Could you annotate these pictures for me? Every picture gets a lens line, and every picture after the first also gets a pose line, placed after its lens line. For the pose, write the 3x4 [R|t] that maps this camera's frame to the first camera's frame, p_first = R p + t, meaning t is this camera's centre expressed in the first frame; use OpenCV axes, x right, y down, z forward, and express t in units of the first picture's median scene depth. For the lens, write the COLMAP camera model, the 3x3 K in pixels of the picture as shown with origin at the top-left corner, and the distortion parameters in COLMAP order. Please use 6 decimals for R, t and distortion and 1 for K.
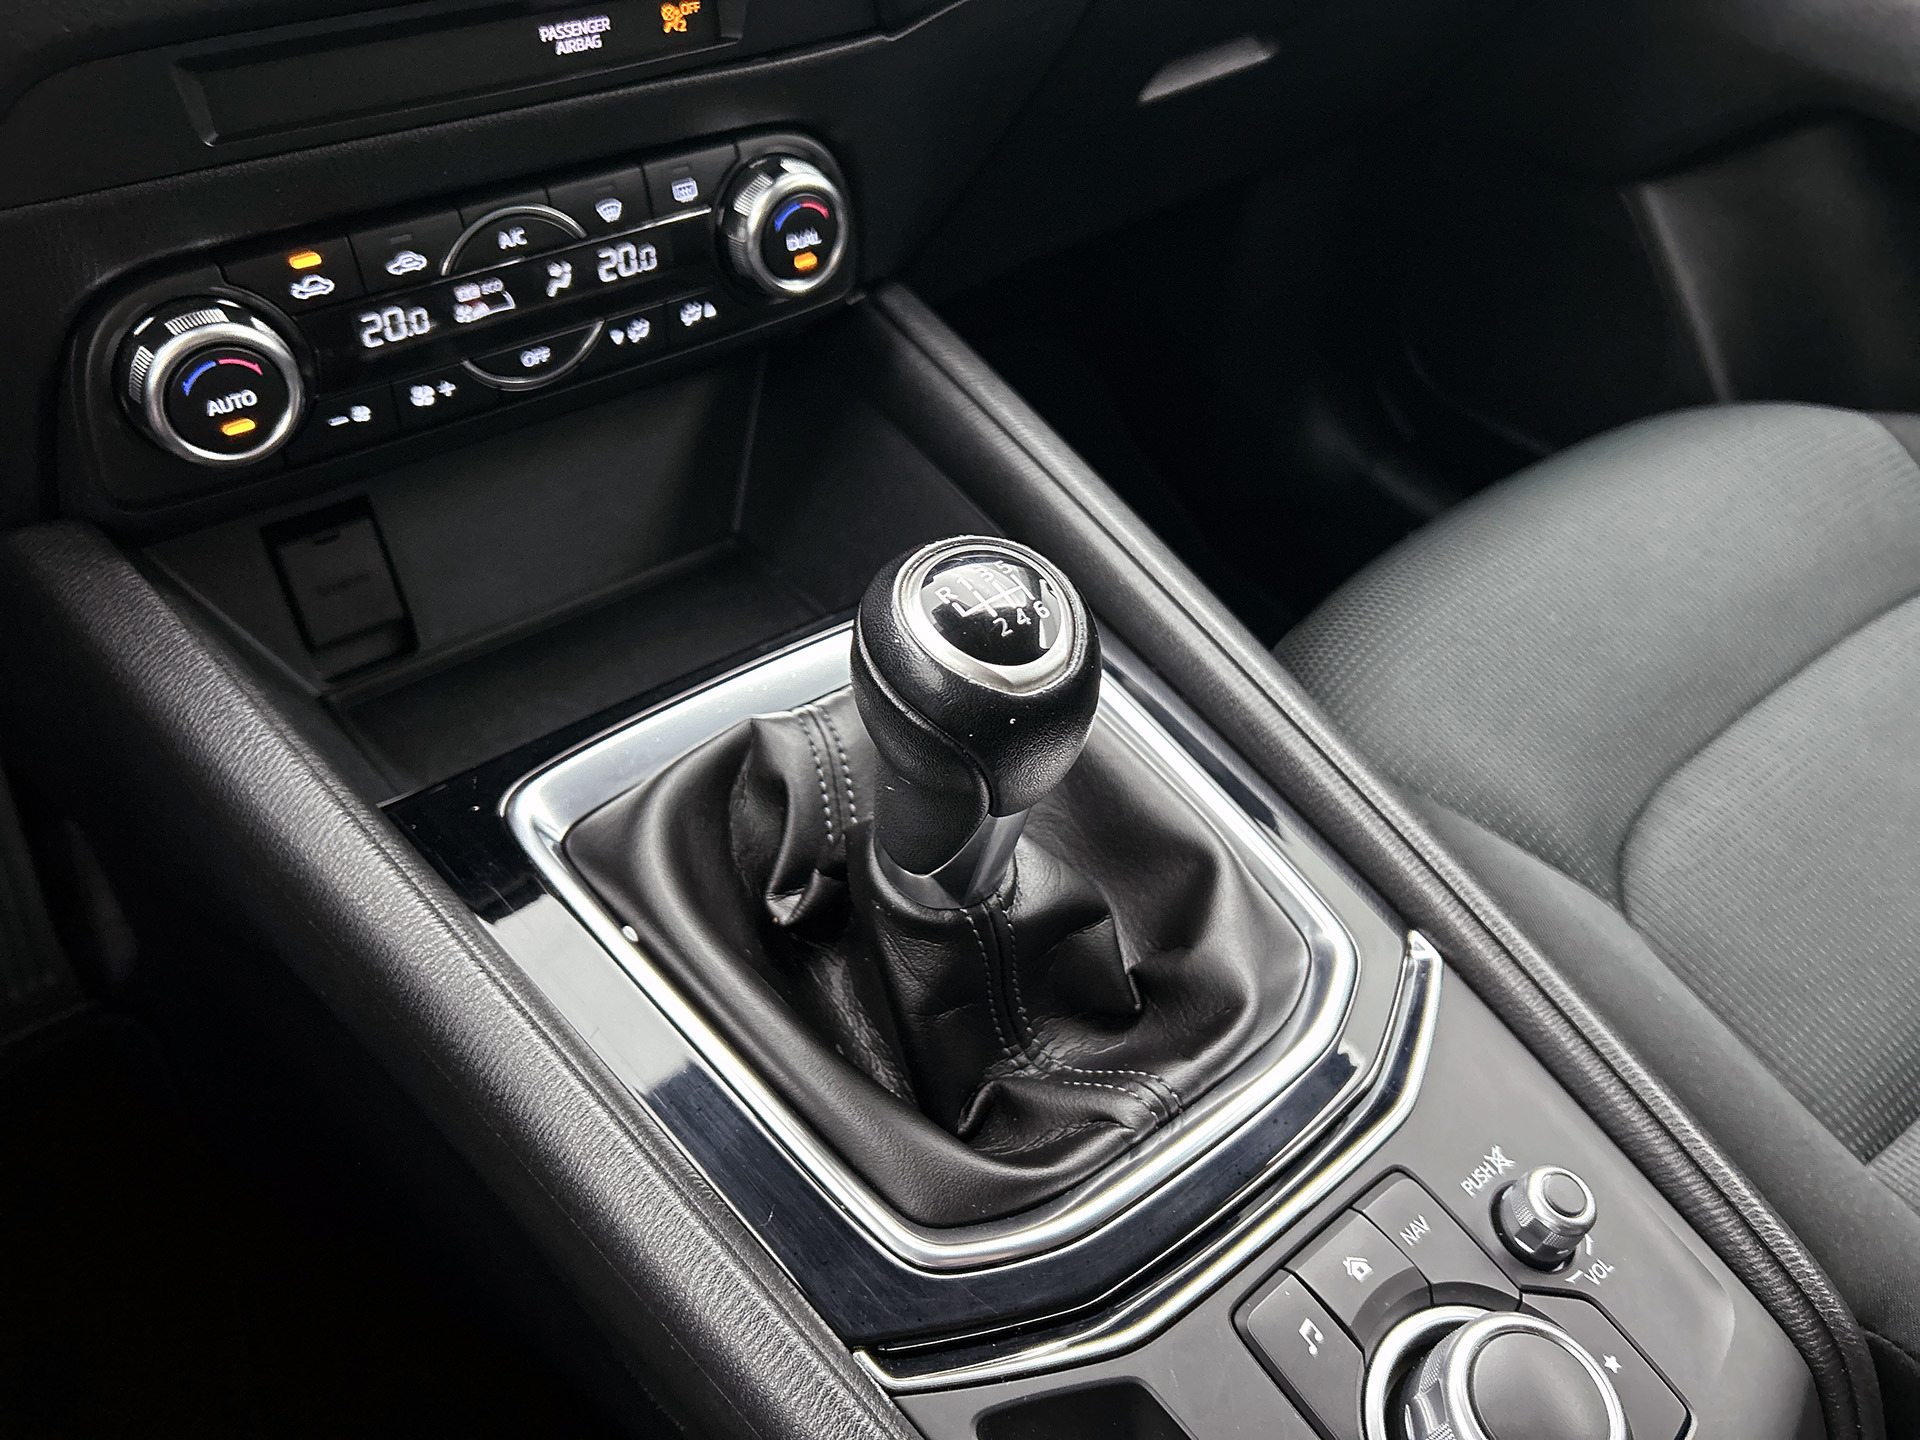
lens RADIAL K [[1476.0, 0, 963.9], [0, 1476.0, 712.8], [0, 0, 1]] dist [0.019389, -0.031713]
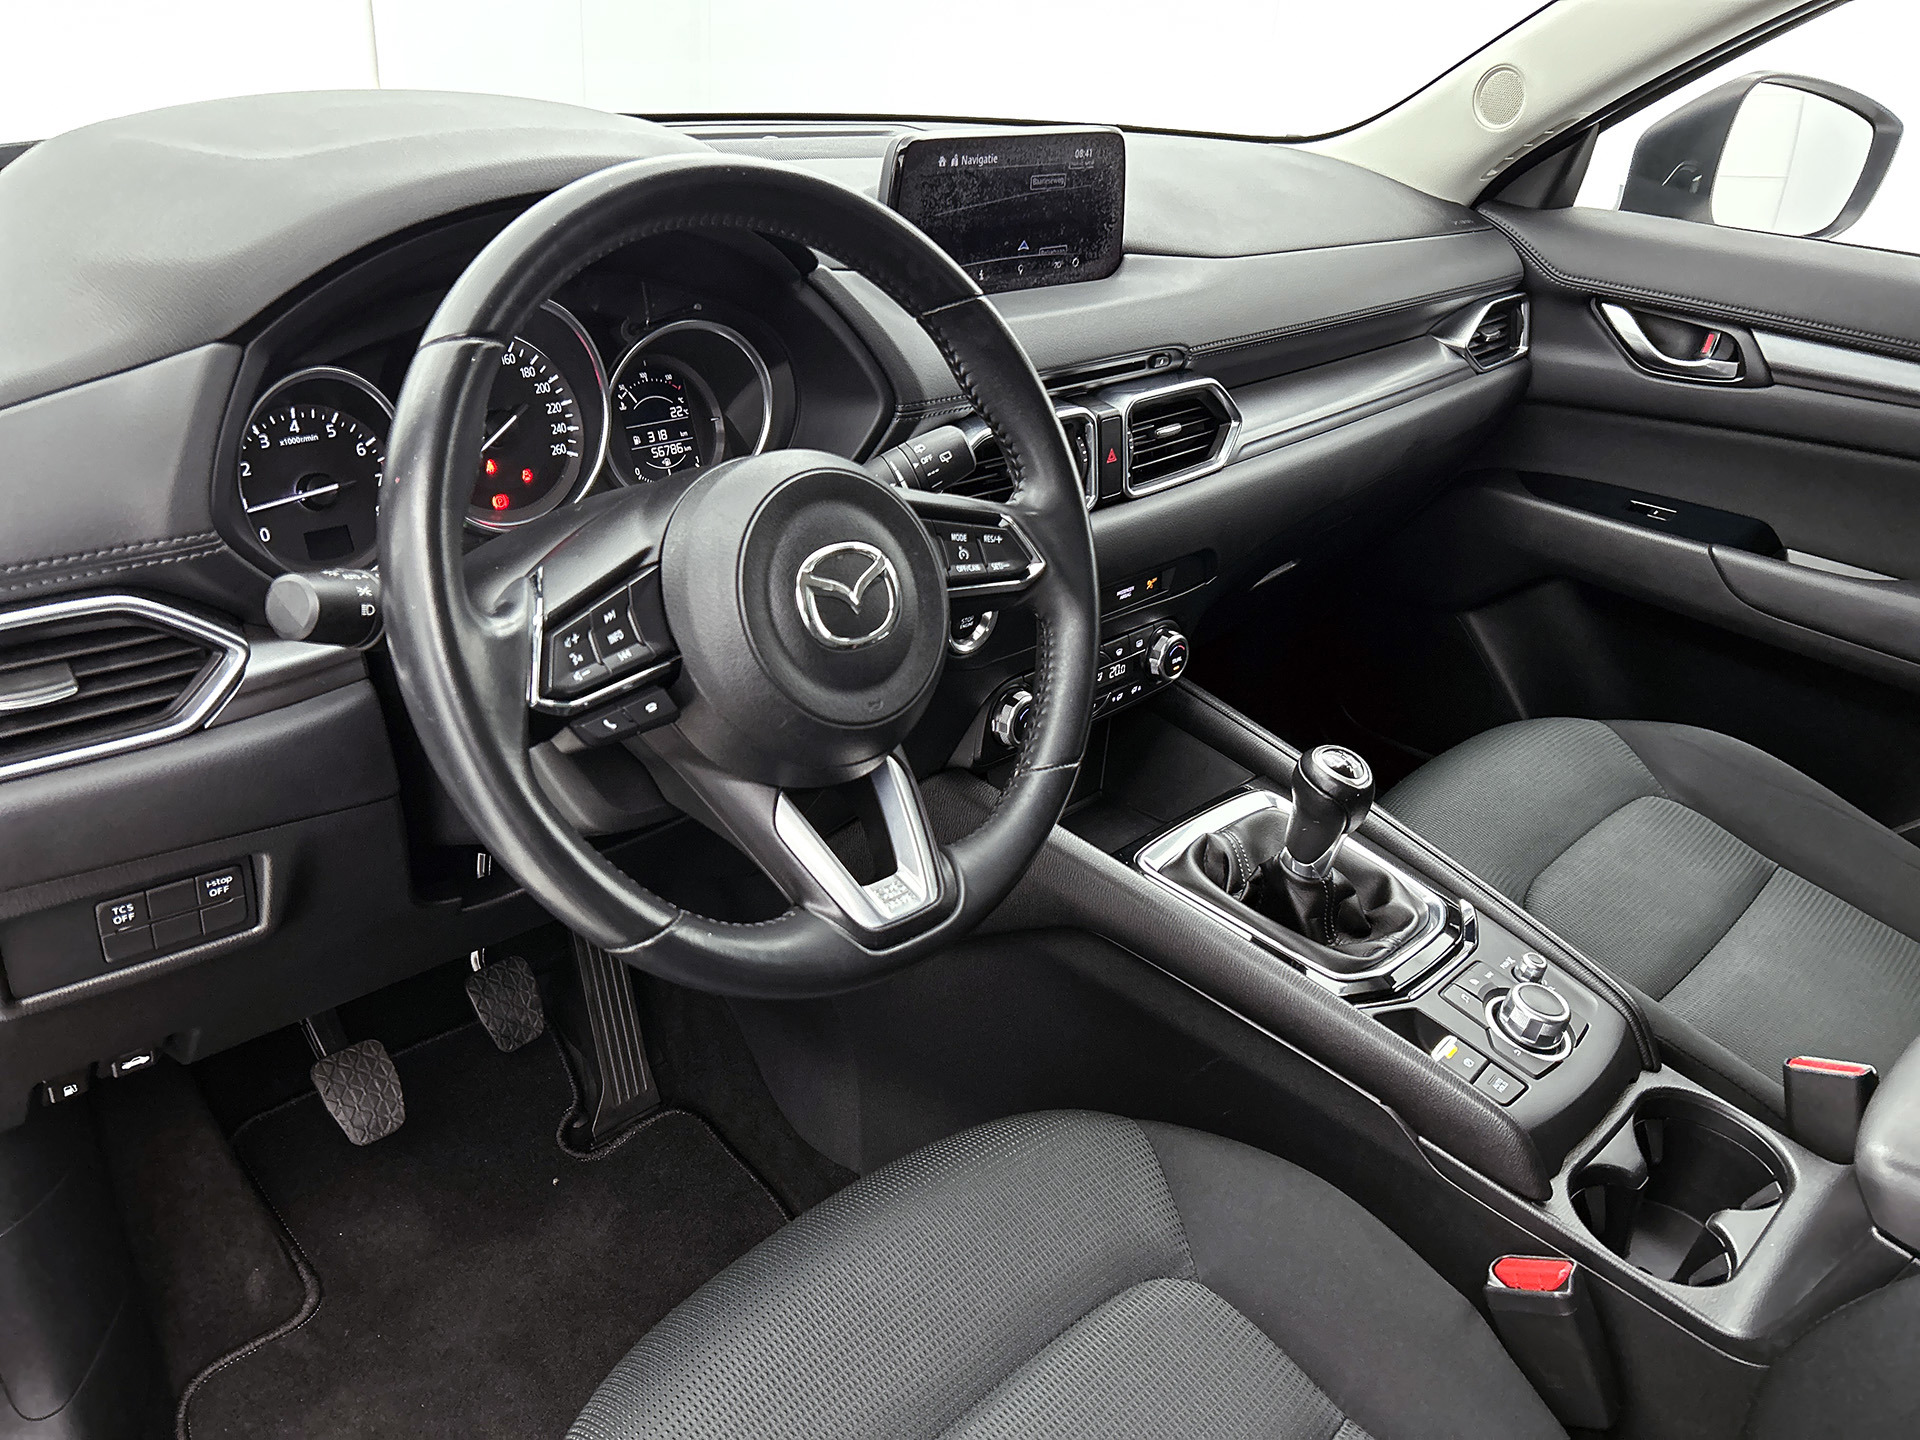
lens RADIAL K [[1476.0, 0, 958.2], [0, 1476.0, 733.2], [0, 0, 1]] dist [0.019389, -0.031713]
pose [[0.992805, -0.037404, 0.113748, -0.836518], [0.064151, 0.968273, -0.241522, 0.414368], [-0.101105, 0.247081, 0.963706, -1.460532]]
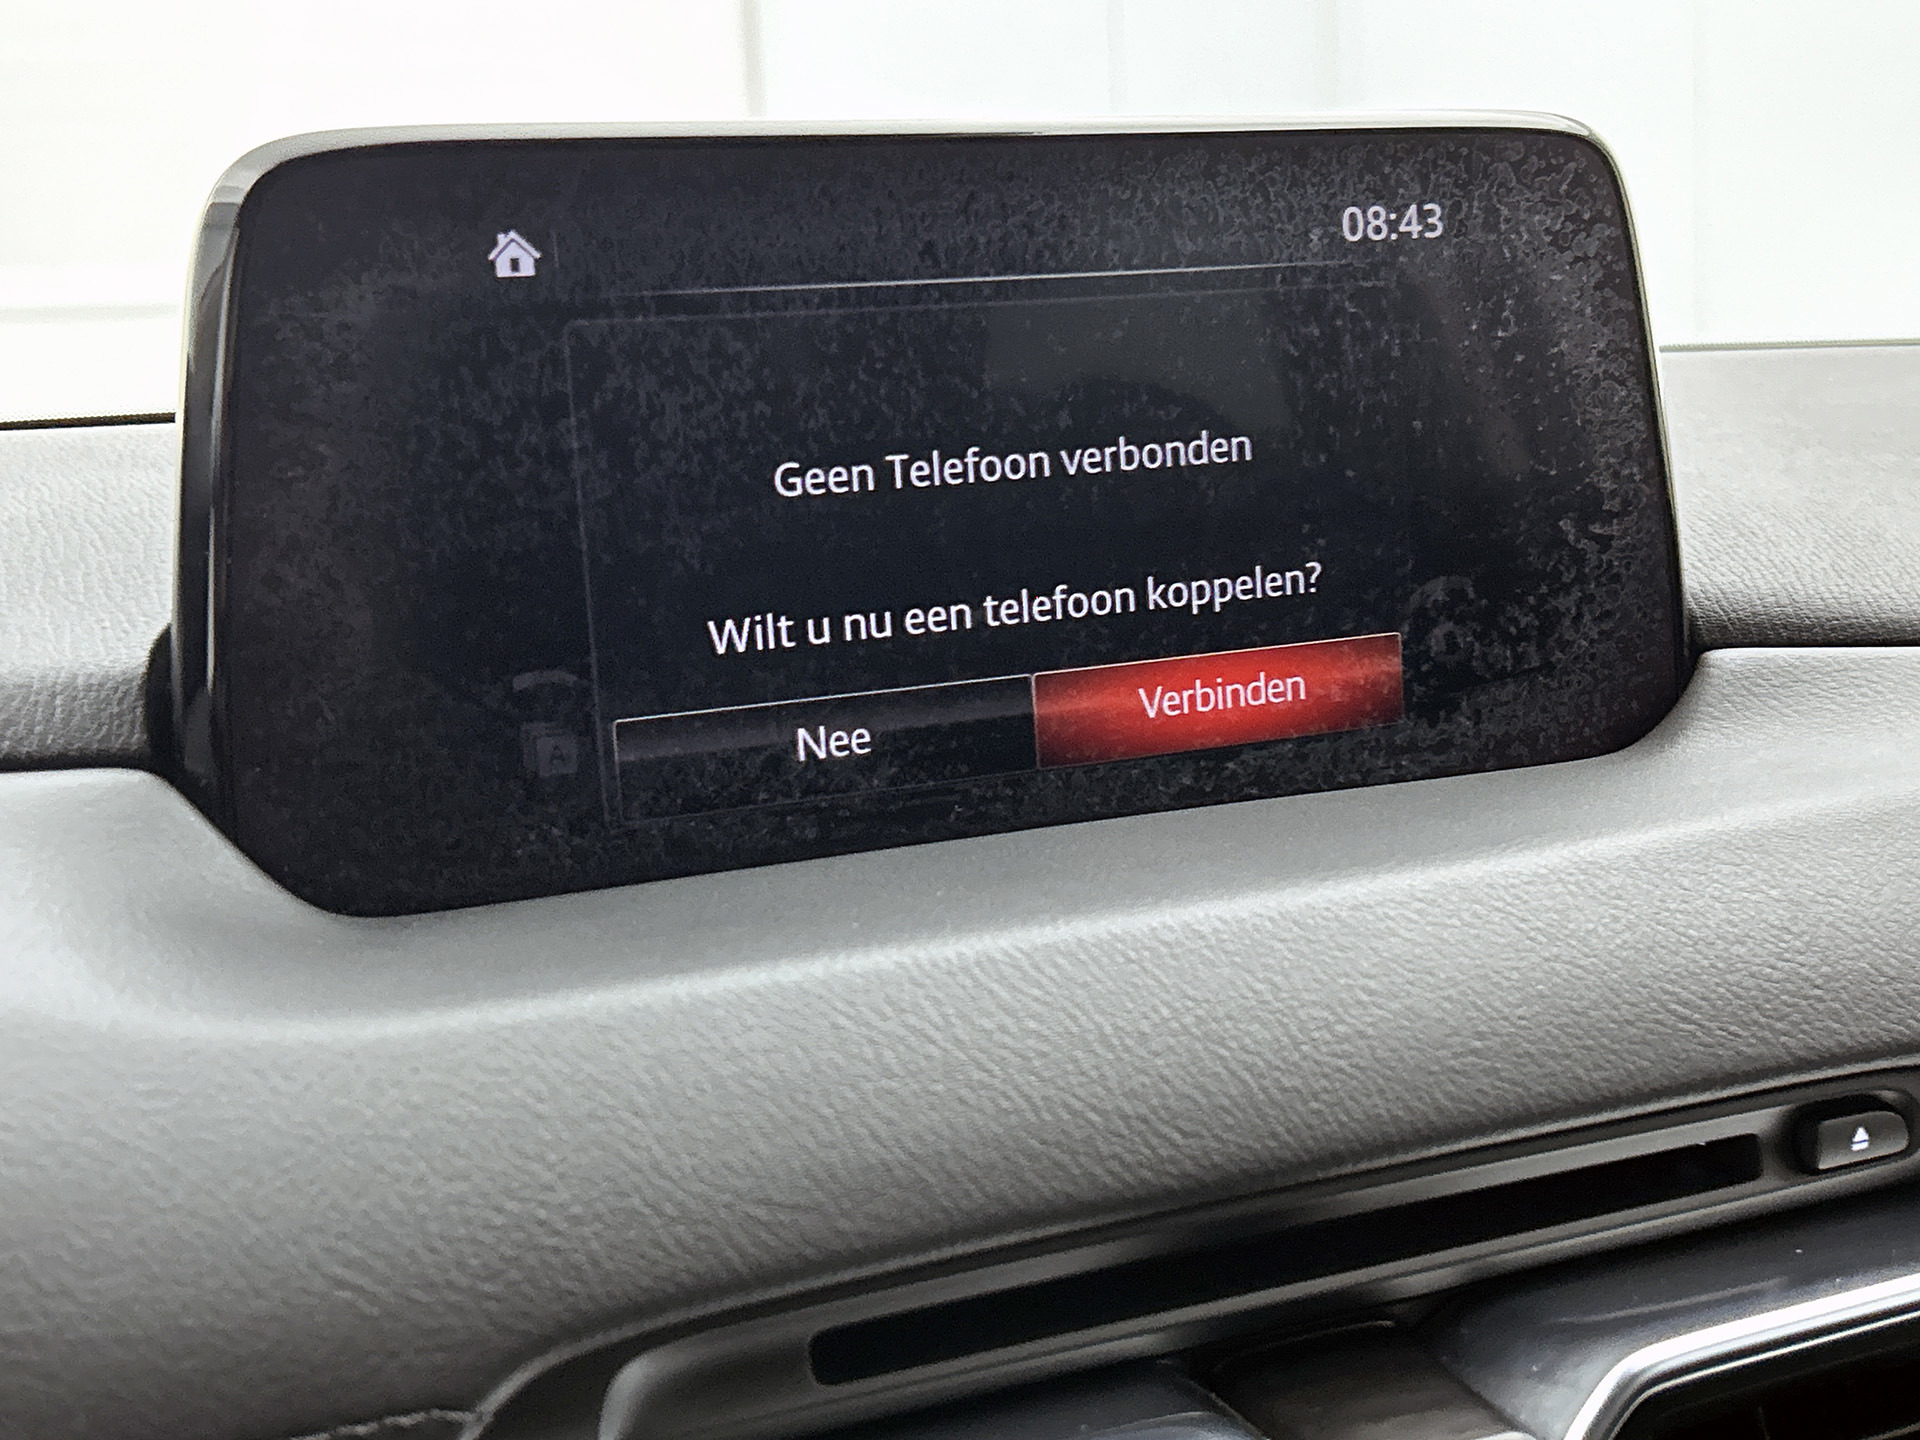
lens RADIAL K [[2527.0, 0, 973.7], [0, 2527.0, 713.9], [0, 0, 1]] dist [0.081294, 0.000000]
pose [[0.963296, -0.078560, -0.256688, -0.228986], [-0.086253, 0.814932, -0.573102, -0.408711], [0.254206, 0.574207, 0.778245, -0.000656]]
